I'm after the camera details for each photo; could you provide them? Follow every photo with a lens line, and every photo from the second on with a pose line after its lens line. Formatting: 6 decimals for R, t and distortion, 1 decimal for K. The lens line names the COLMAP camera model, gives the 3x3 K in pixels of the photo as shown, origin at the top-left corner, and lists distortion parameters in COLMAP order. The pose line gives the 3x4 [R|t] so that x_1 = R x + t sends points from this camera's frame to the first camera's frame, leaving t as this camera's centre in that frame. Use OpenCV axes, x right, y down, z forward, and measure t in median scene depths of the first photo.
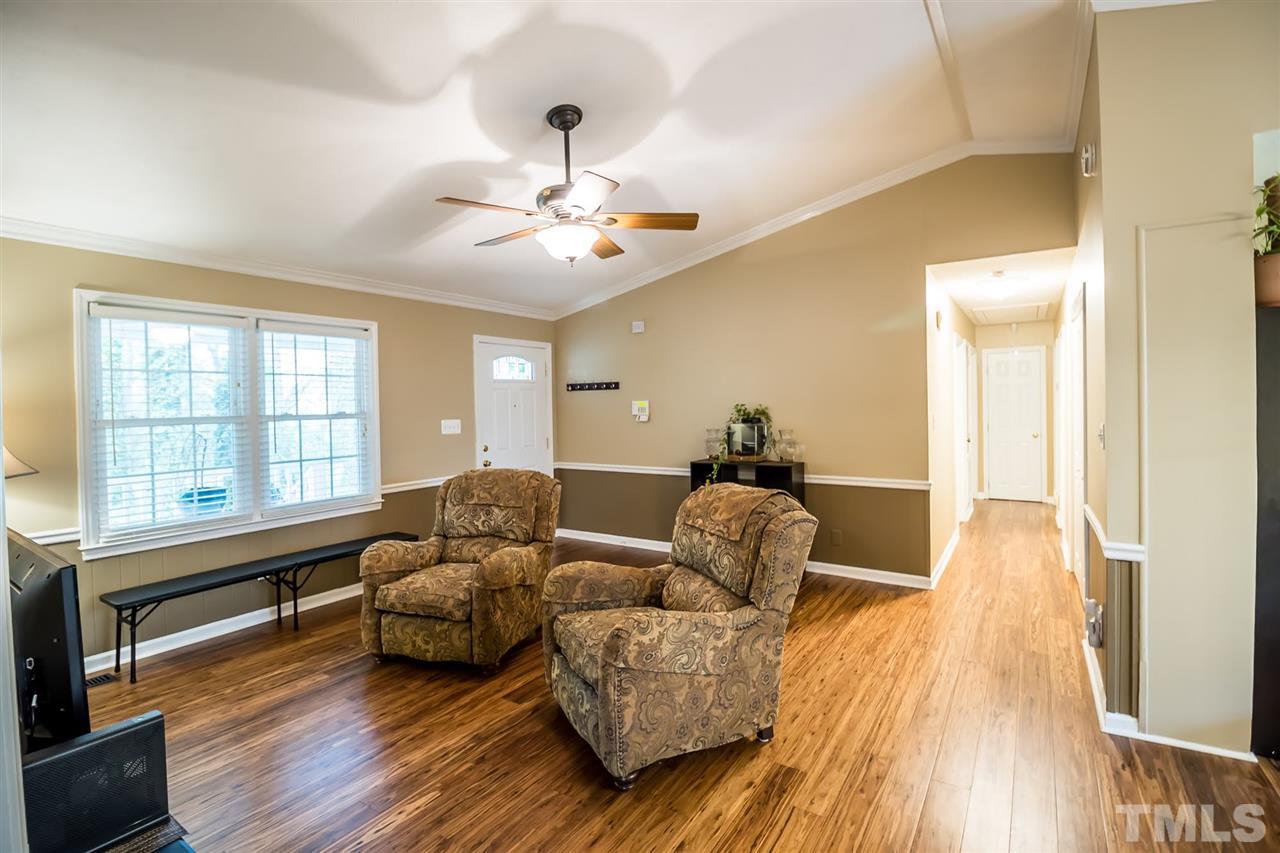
lens RADIAL K [[590.1, 0, 638.9], [0, 590.1, 419.6], [0, 0, 1]] dist [-0.014799, -0.001273]
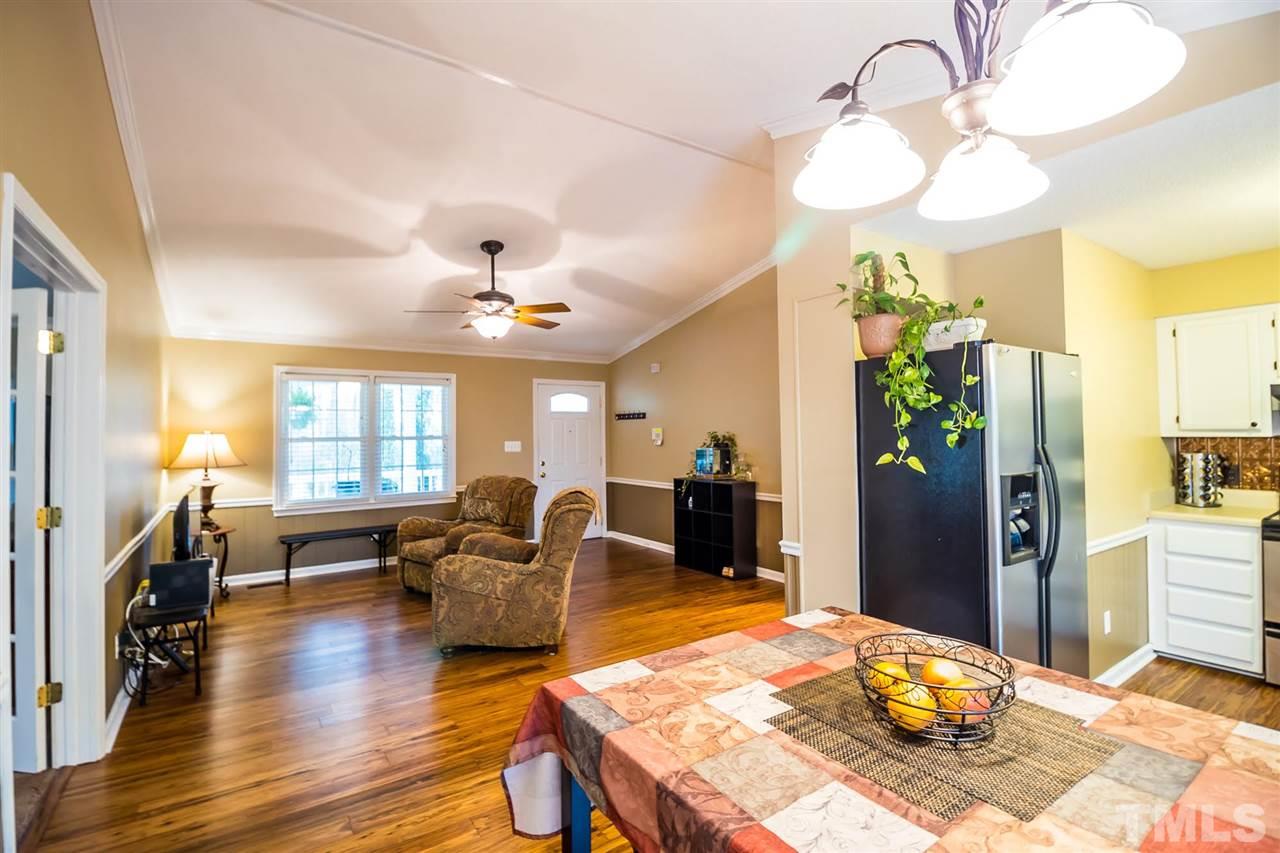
lens RADIAL K [[590.1, 0, 640.6], [0, 590.1, 425.8], [0, 0, 1]] dist [-0.014799, -0.001273]
pose [[0.927301, 0.003288, -0.374302, 0.656719], [-0.014939, 0.999490, -0.028229, -0.002301], [0.374018, 0.031769, 0.926877, -0.226993]]
